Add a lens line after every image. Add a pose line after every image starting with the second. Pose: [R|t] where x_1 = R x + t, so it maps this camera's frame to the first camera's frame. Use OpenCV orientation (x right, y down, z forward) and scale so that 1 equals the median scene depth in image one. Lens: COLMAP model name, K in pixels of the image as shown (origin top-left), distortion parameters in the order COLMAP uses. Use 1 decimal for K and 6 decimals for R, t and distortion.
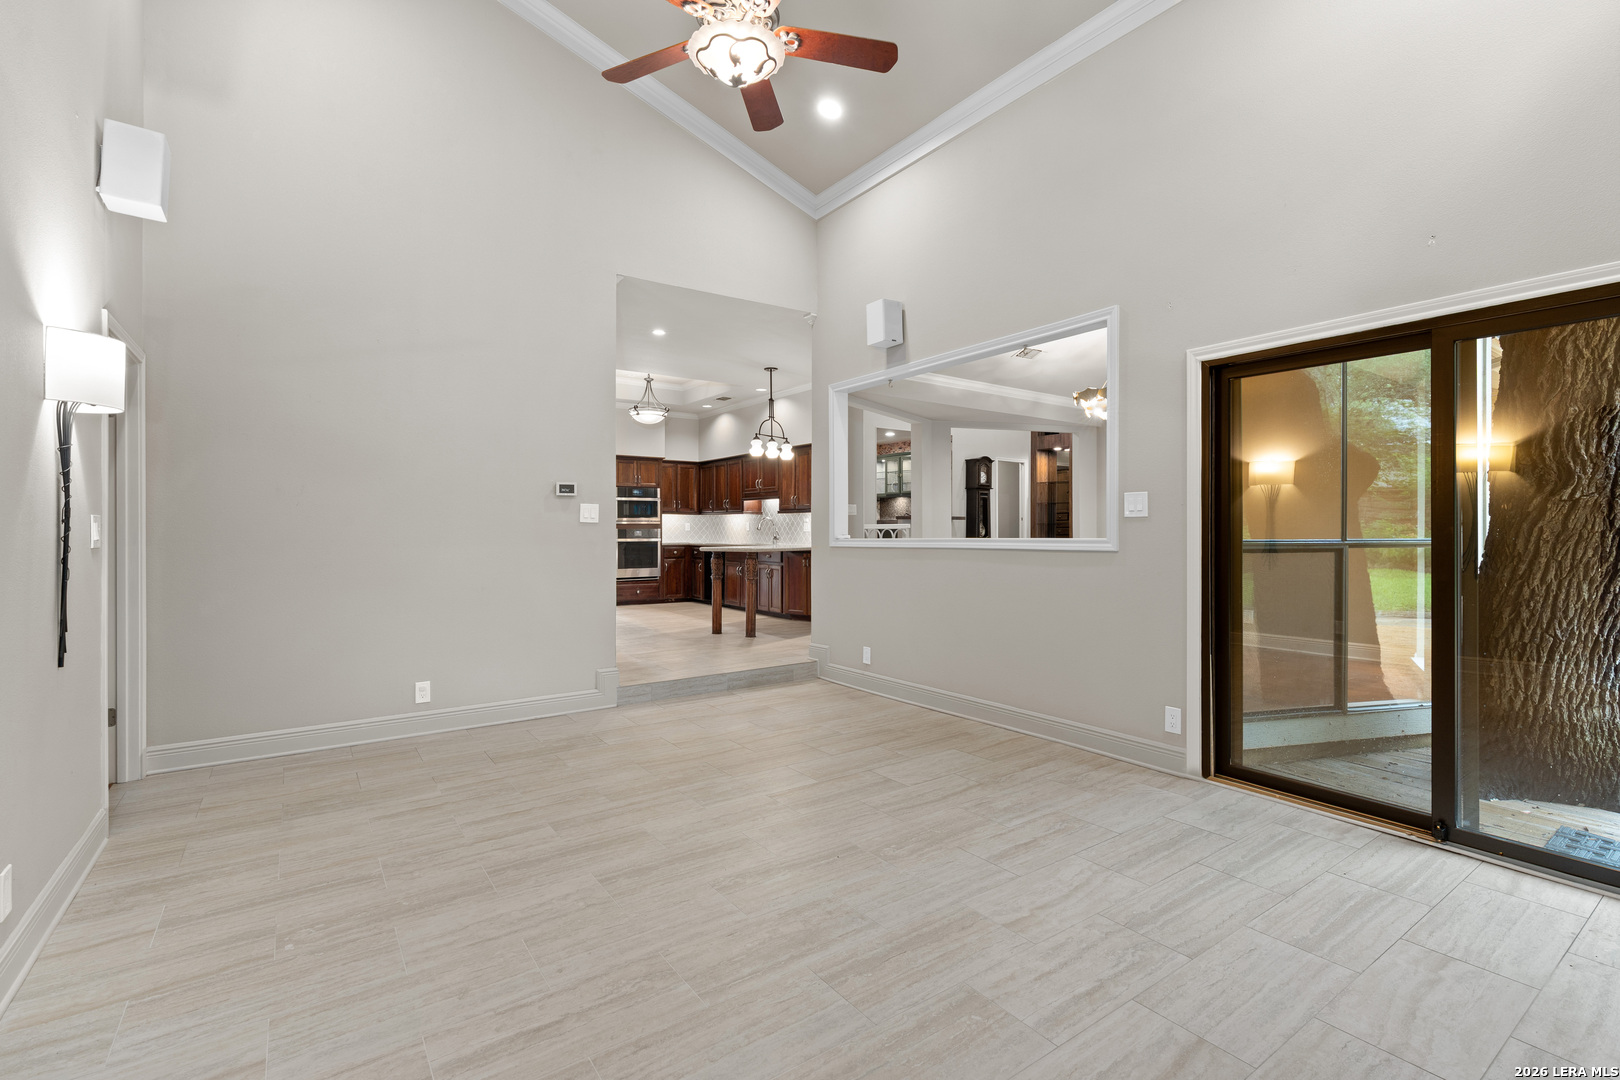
lens RADIAL K [[737.2, 0, 811.6], [0, 737.2, 518.3], [0, 0, 1]] dist [-0.009701, 0.003672]
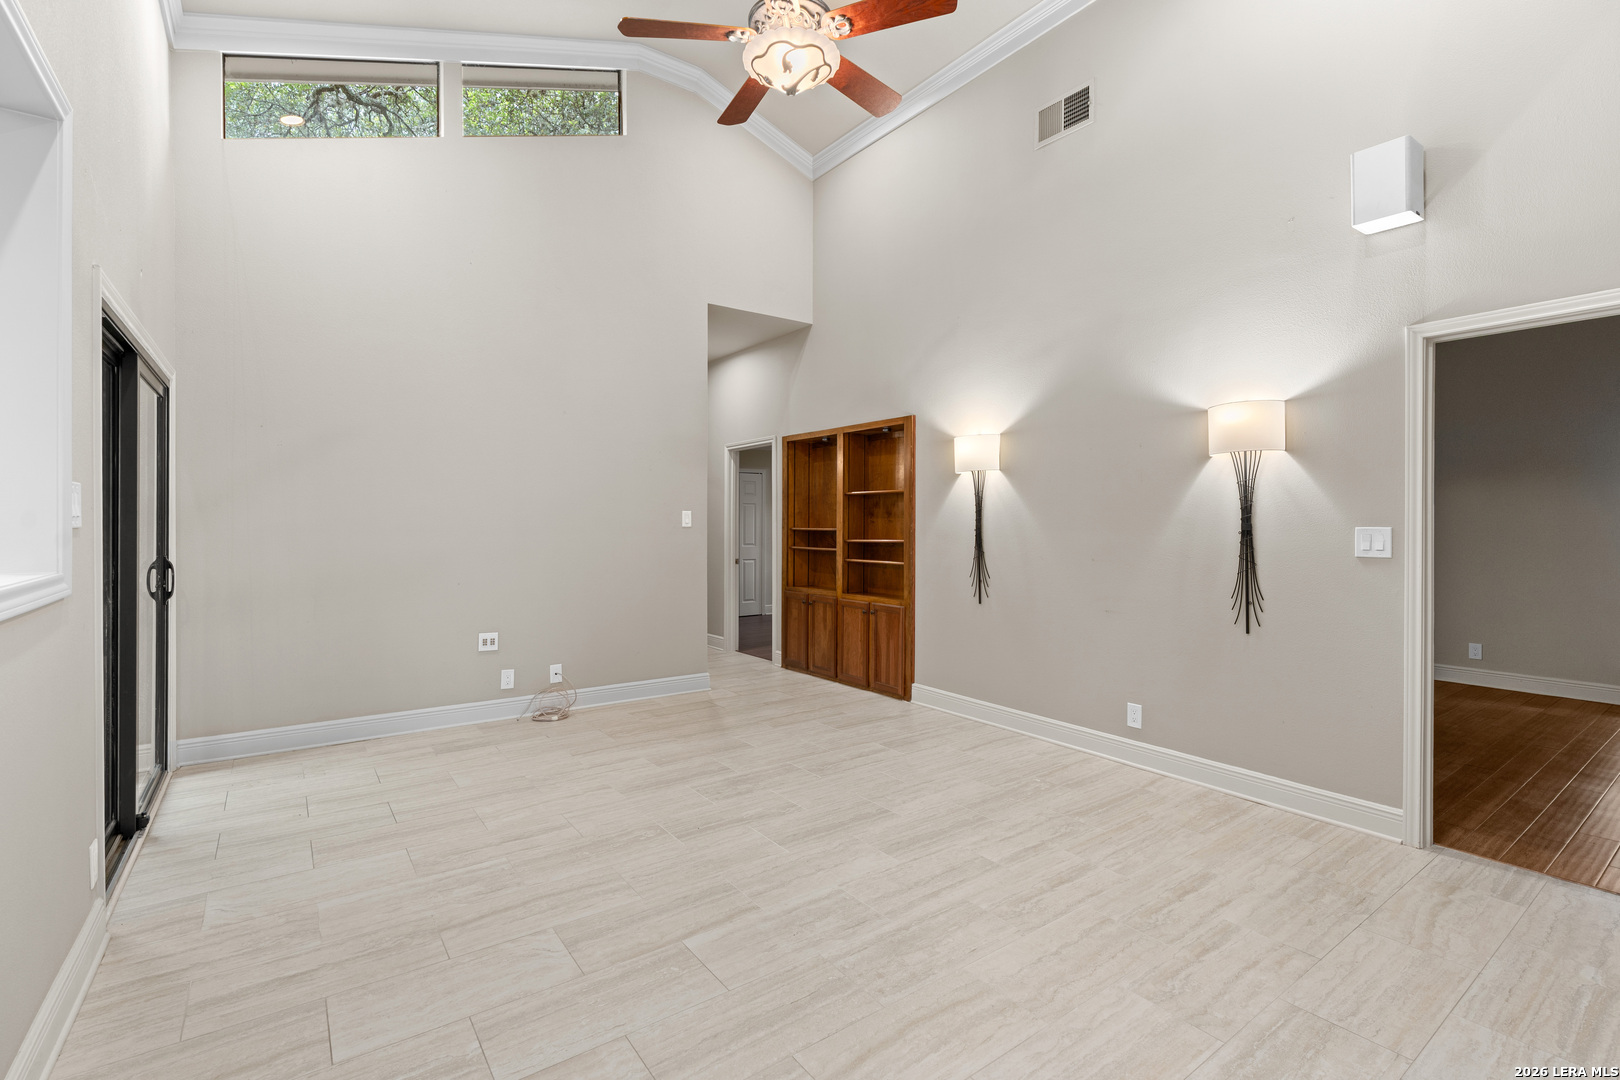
lens RADIAL K [[737.2, 0, 814.0], [0, 737.2, 530.0], [0, 0, 1]] dist [-0.009701, 0.003672]
pose [[-0.999804, 0.001100, -0.019745, -0.116931], [0.001222, 0.999980, -0.006155, 0.004776], [0.019737, -0.006178, -0.999786, 2.072354]]
